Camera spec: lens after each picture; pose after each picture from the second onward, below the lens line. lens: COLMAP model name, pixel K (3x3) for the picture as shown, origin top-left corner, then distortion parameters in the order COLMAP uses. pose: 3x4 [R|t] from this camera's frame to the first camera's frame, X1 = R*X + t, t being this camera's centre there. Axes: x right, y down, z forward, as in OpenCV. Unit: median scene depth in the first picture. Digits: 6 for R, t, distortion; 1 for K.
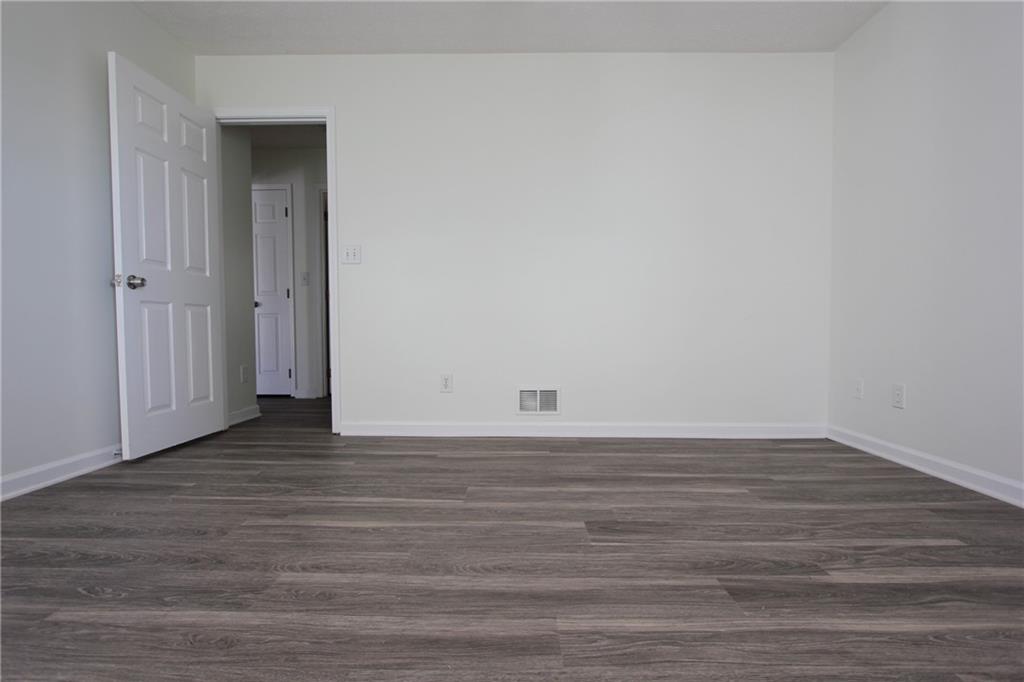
lens RADIAL K [[486.9, 0, 513.6], [0, 486.9, 348.7], [0, 0, 1]] dist [-0.013815, 0.001430]
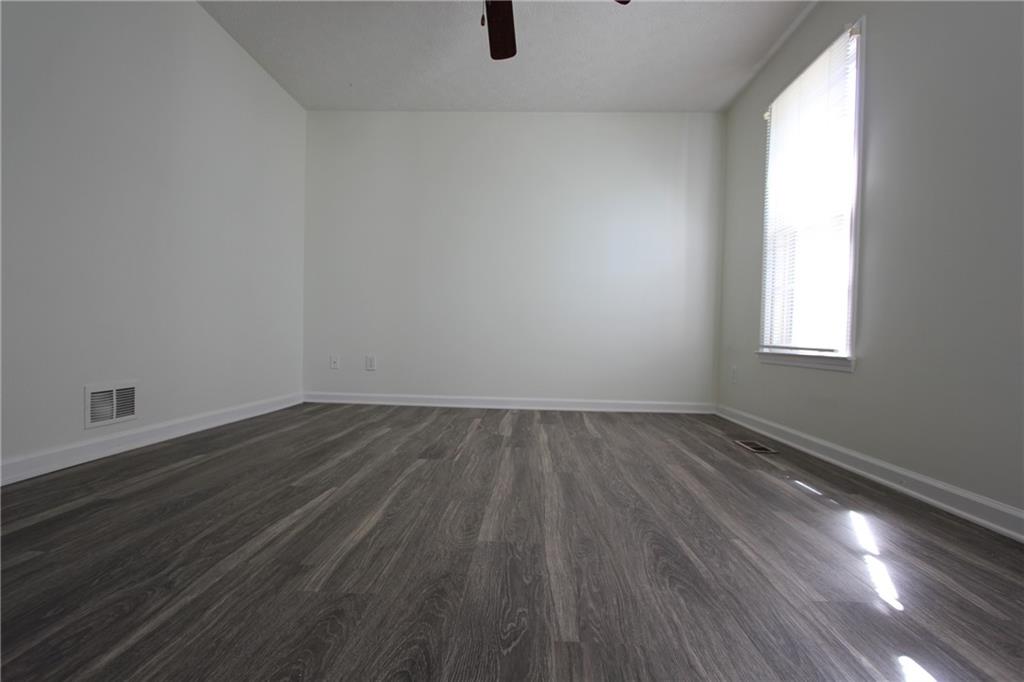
lens RADIAL K [[486.9, 0, 513.6], [0, 486.9, 348.7], [0, 0, 1]] dist [-0.013815, 0.001430]
pose [[0.023830, -0.022641, 0.999460, -1.182526], [0.013384, 0.999661, 0.022326, 0.030540], [-0.999626, 0.012845, 0.024125, 0.713634]]
